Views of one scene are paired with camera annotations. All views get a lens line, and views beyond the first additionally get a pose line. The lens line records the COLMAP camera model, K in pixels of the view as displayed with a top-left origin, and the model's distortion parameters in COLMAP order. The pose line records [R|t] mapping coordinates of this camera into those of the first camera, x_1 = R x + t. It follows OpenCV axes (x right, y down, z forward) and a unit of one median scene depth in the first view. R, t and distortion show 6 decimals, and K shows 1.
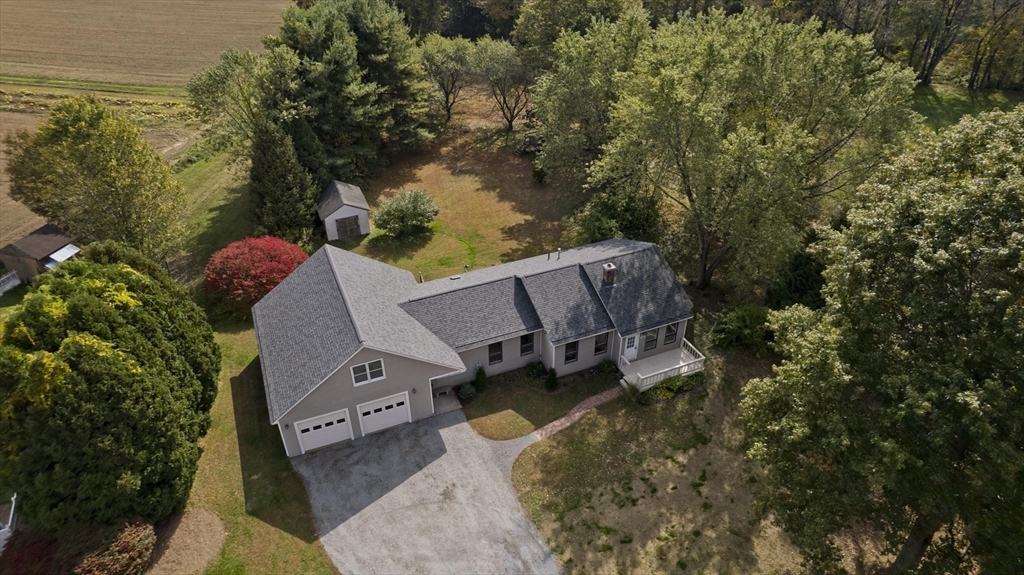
lens RADIAL K [[619.3, 0, 512.0], [0, 619.3, 287.5], [0, 0, 1]] dist [-0.037267, 0.000133]
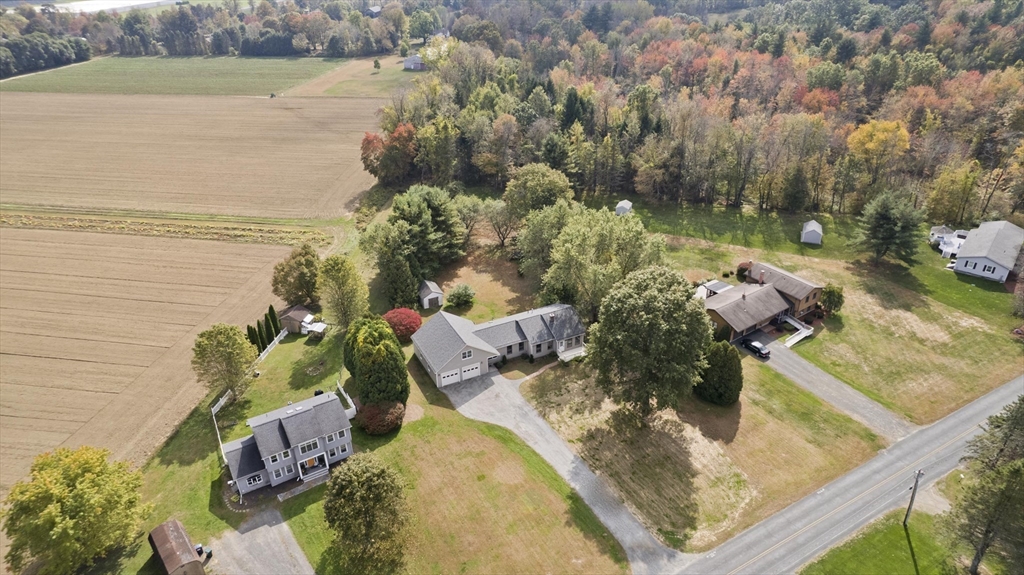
lens RADIAL K [[619.3, 0, 512.0], [0, 619.3, 287.5], [0, 0, 1]] dist [-0.037267, 0.000133]
pose [[0.998341, -0.035145, 0.045613, -0.113854], [0.039425, 0.994543, -0.096591, 0.088120], [-0.041969, 0.098229, 0.994278, -1.453691]]
